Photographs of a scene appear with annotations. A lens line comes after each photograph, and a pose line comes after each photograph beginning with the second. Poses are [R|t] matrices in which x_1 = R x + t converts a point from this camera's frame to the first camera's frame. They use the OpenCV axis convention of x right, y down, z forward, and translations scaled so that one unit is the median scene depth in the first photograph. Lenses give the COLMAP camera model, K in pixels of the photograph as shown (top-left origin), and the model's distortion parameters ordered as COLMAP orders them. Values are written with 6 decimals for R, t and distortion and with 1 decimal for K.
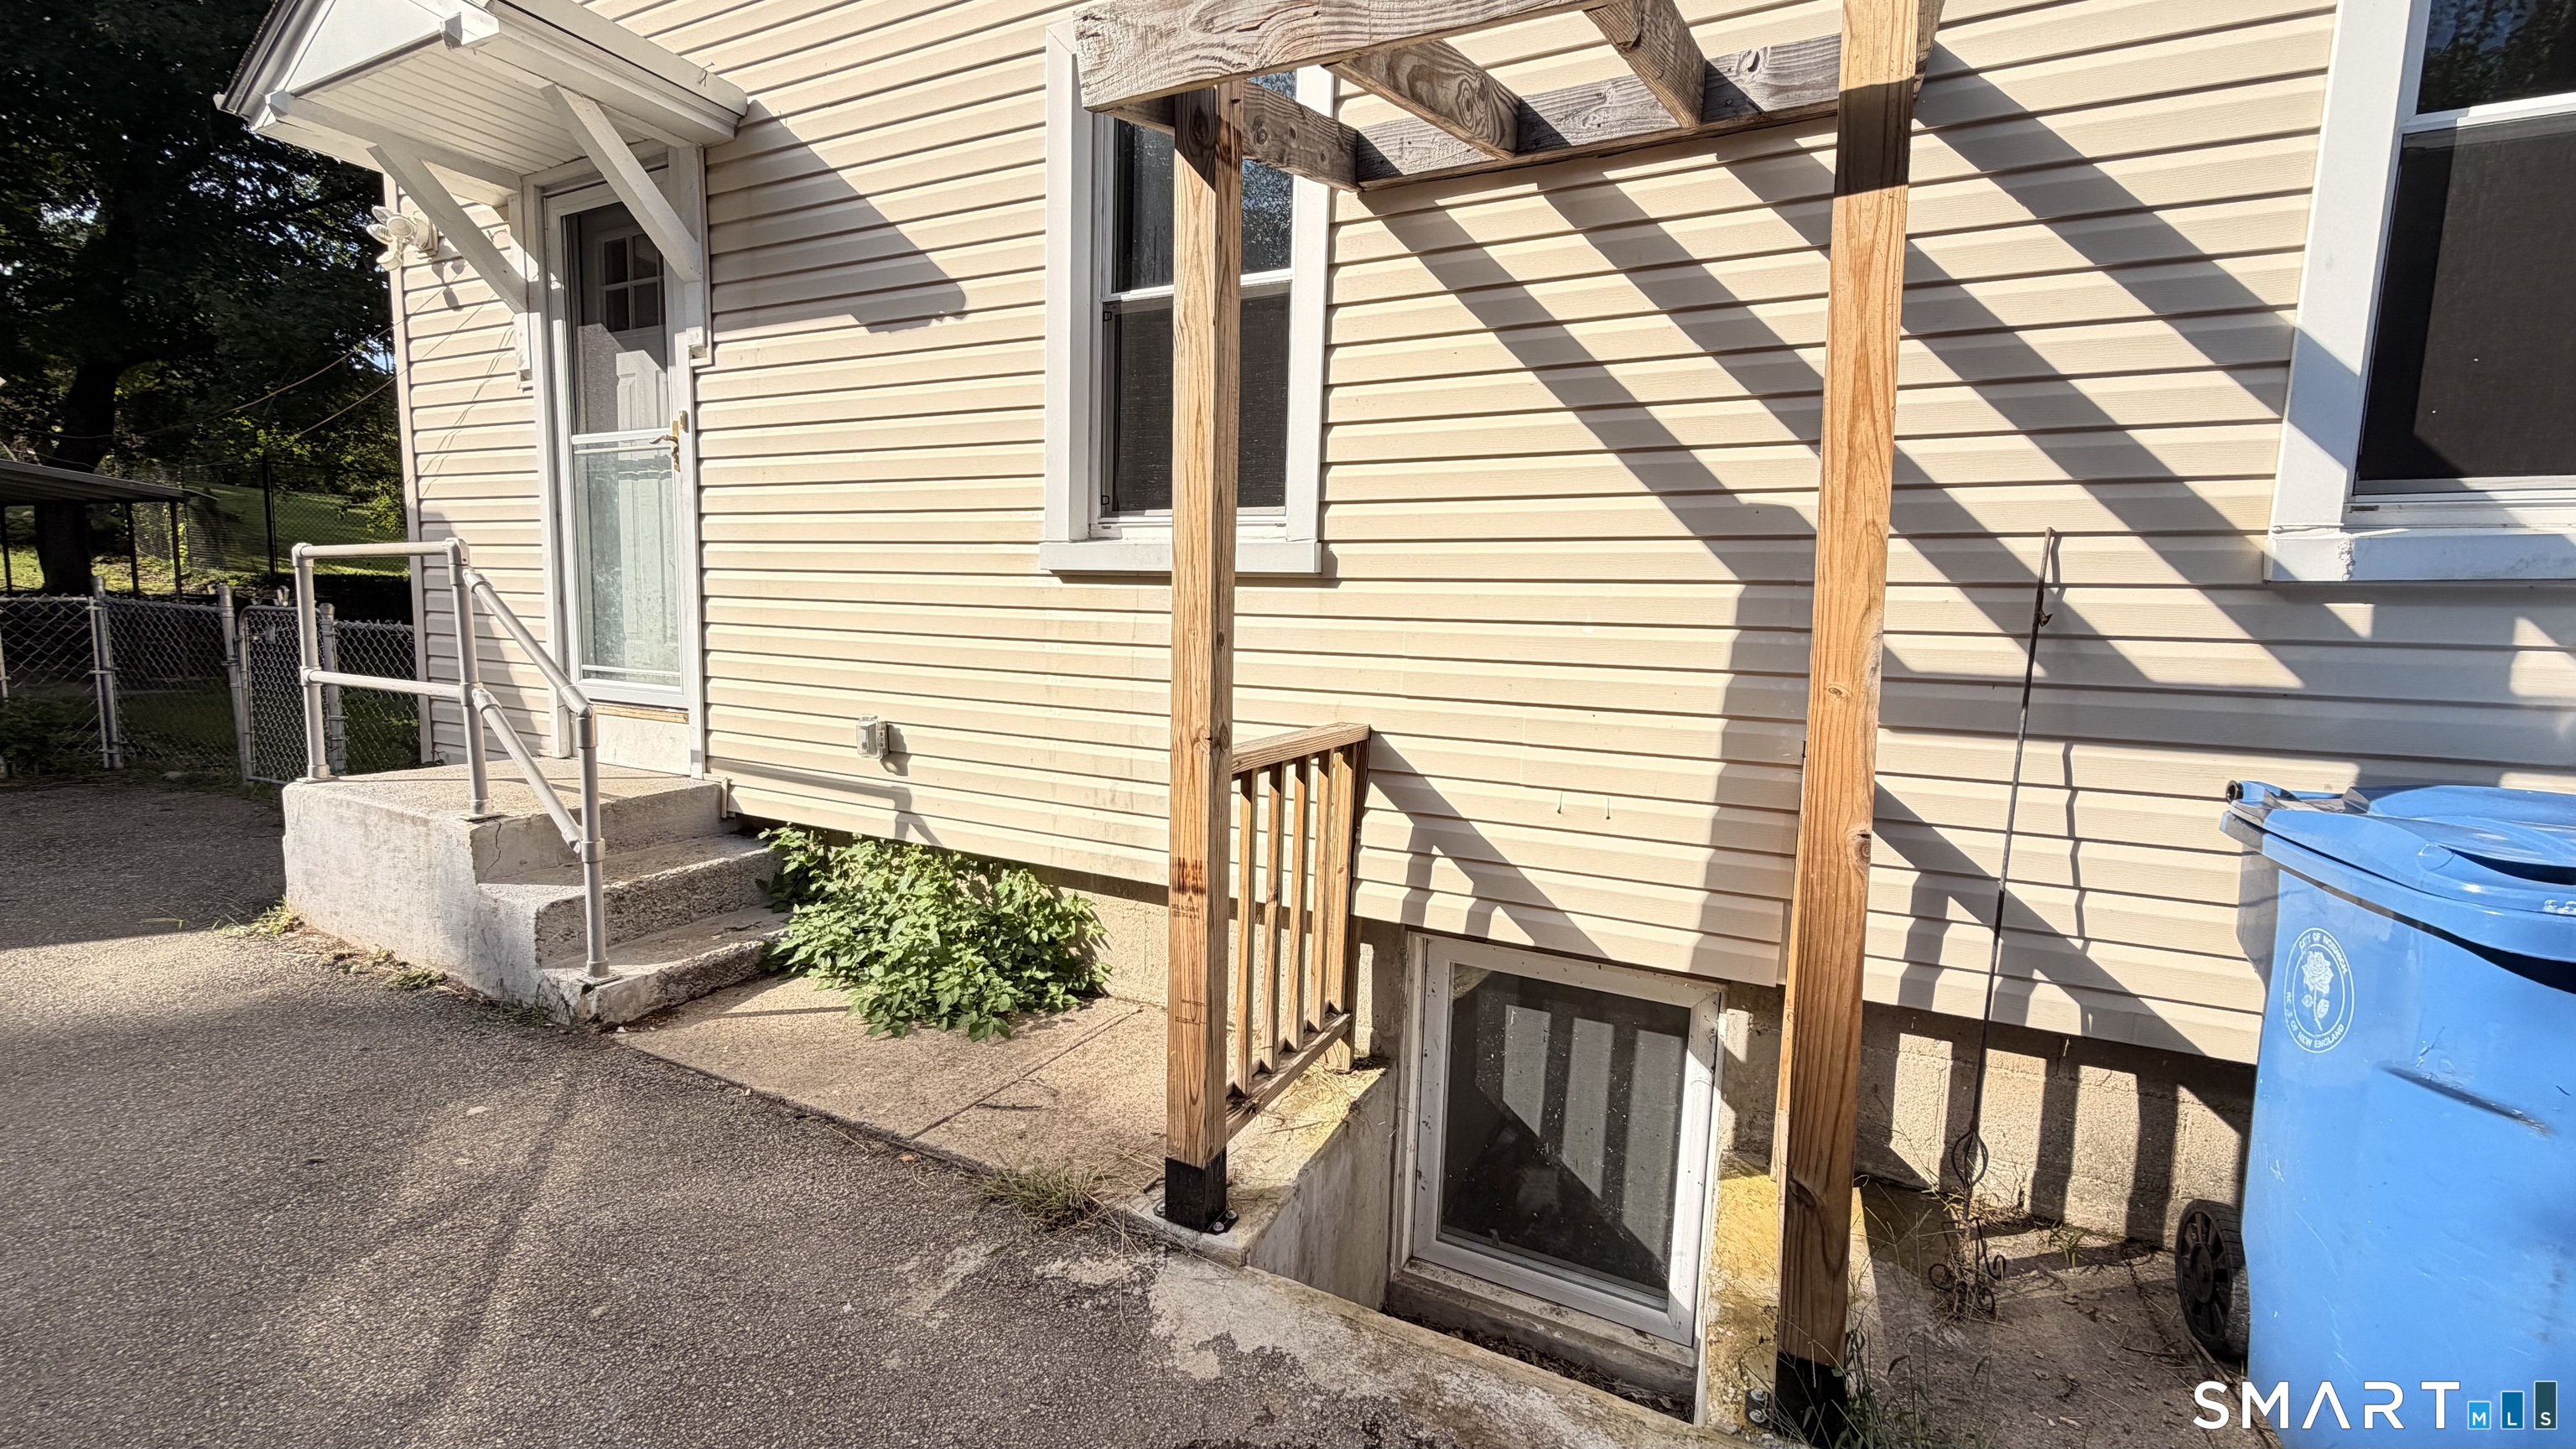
lens RADIAL K [[1037.8, 0, 1280.4], [0, 1037.8, 726.4], [0, 0, 1]] dist [0.003587, 0.000304]
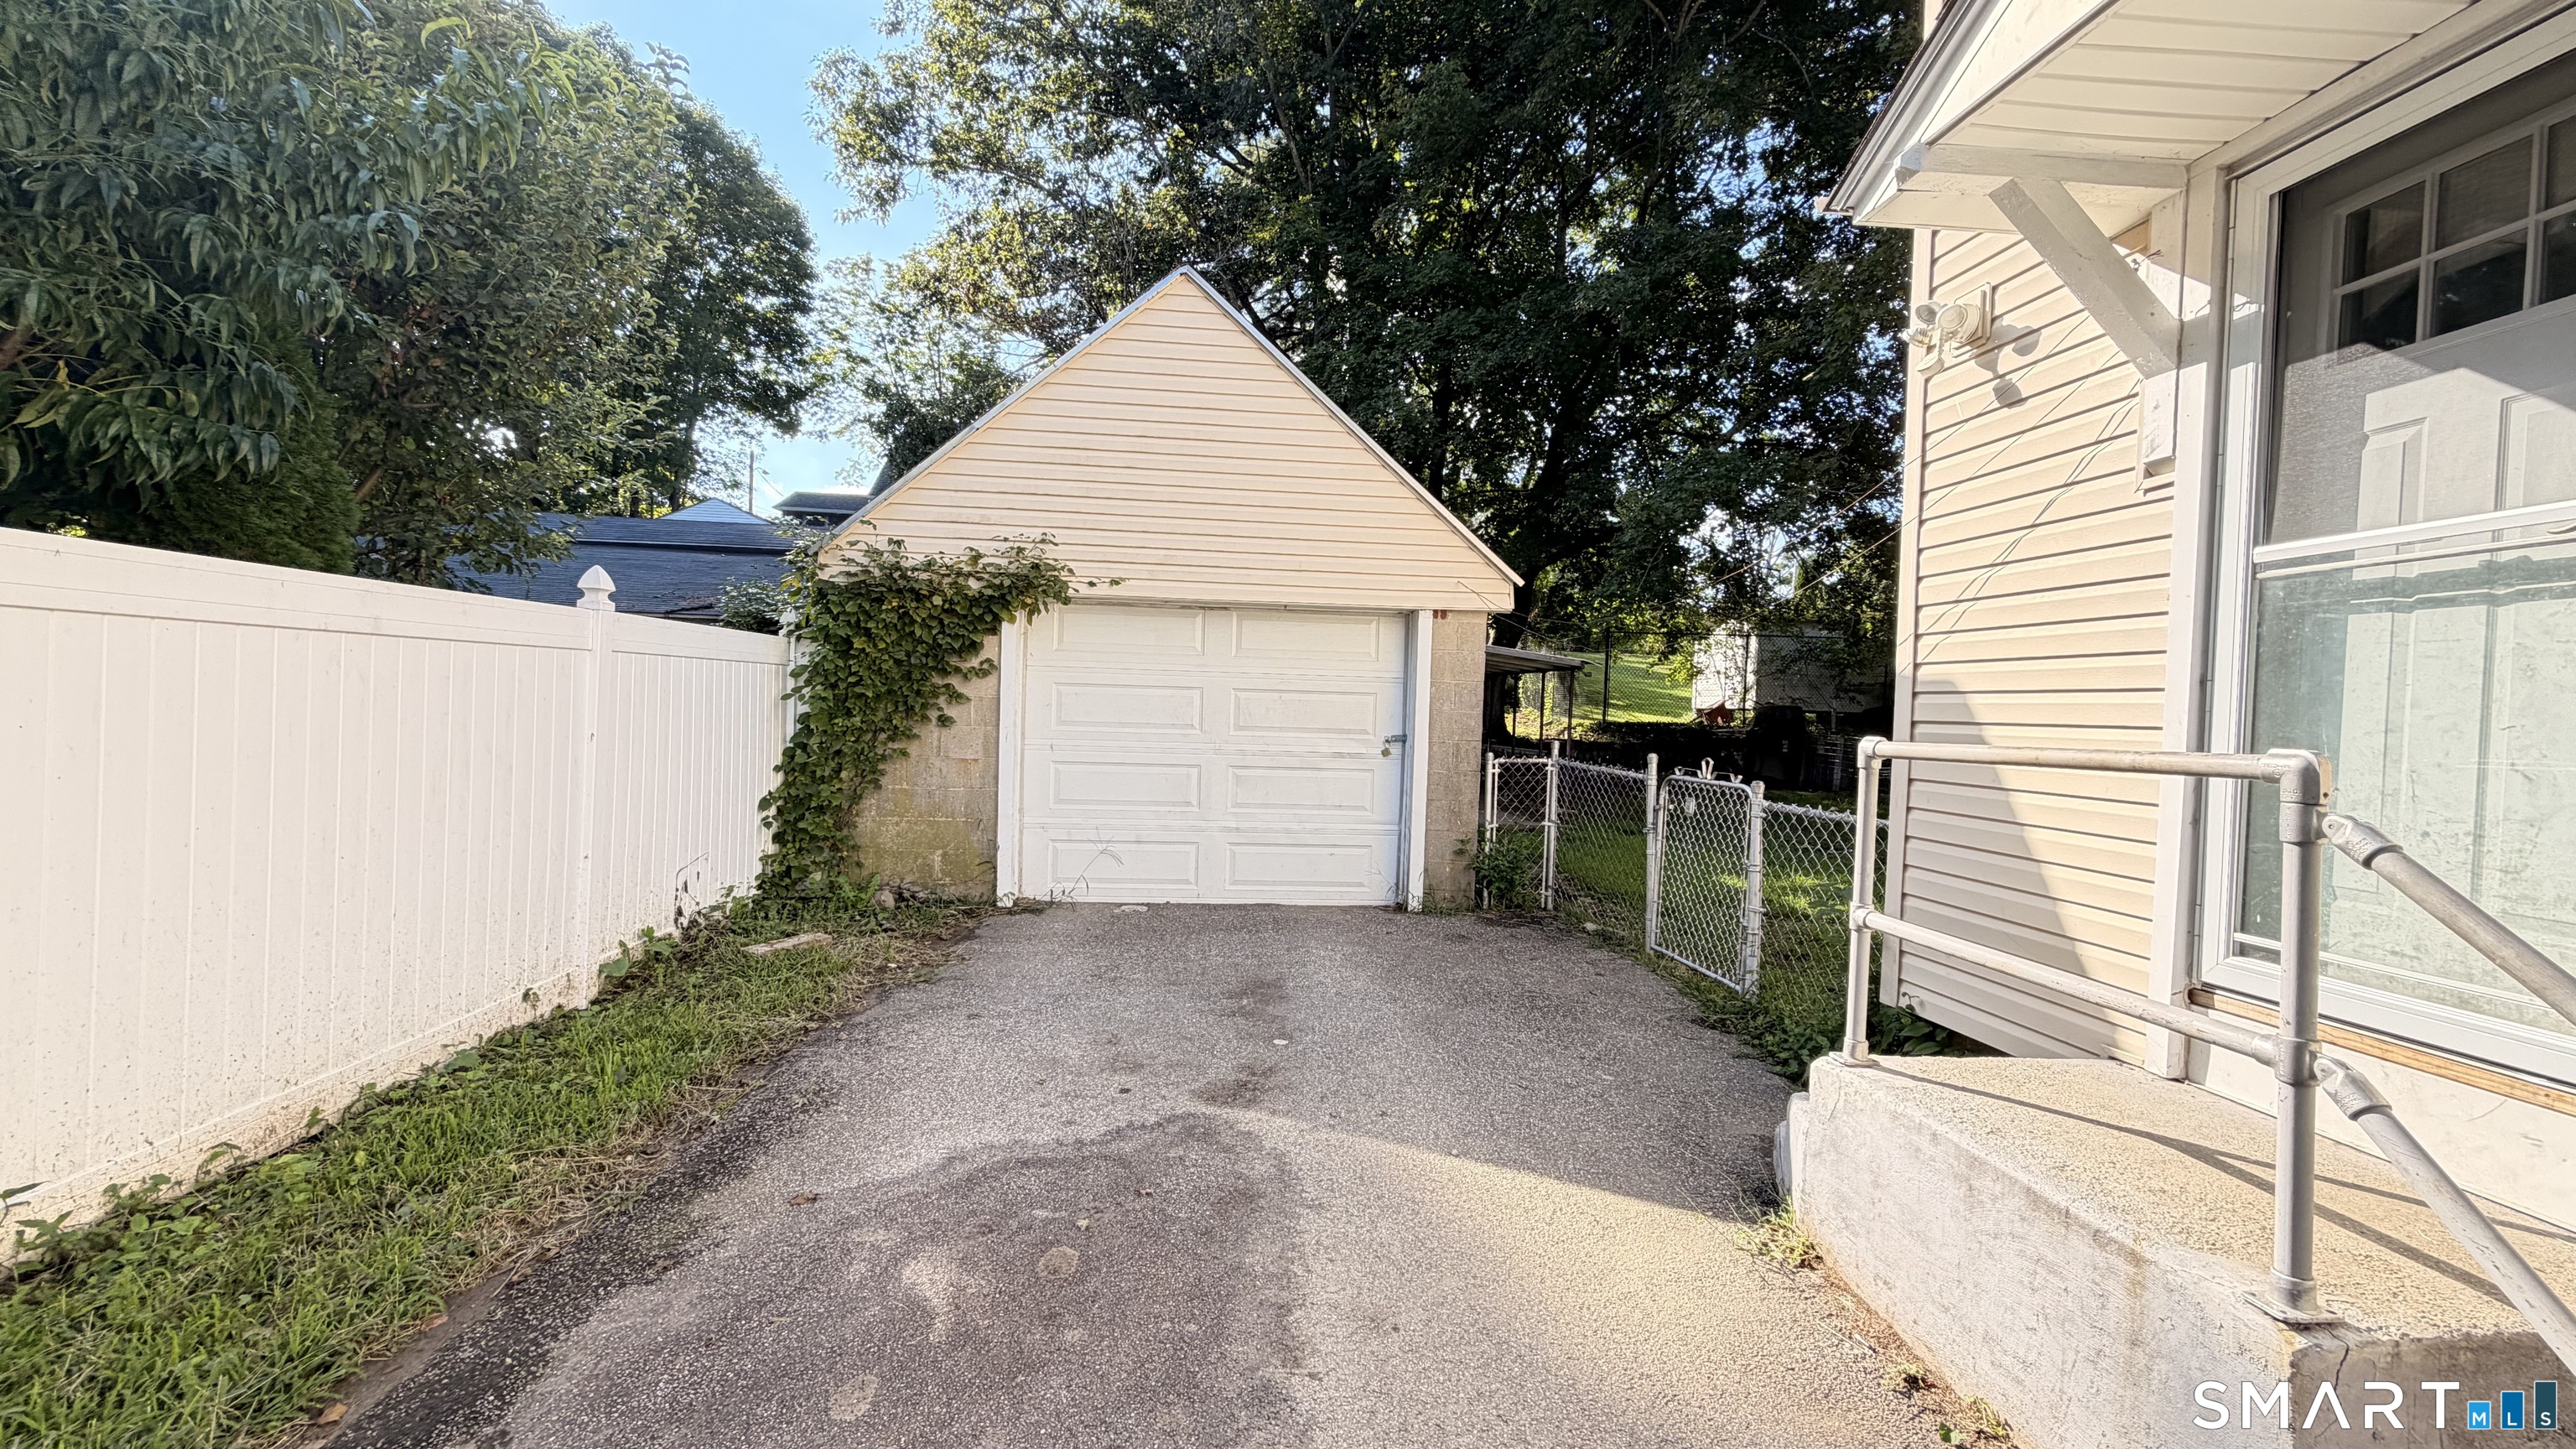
lens RADIAL K [[1037.8, 0, 1281.2], [0, 1037.8, 729.5], [0, 0, 1]] dist [0.003587, 0.000304]
pose [[0.511632, 0.006105, -0.859183, -0.454023], [-0.115135, 0.991443, -0.061516, -0.076565], [0.851456, 0.130395, 0.507957, 0.237299]]
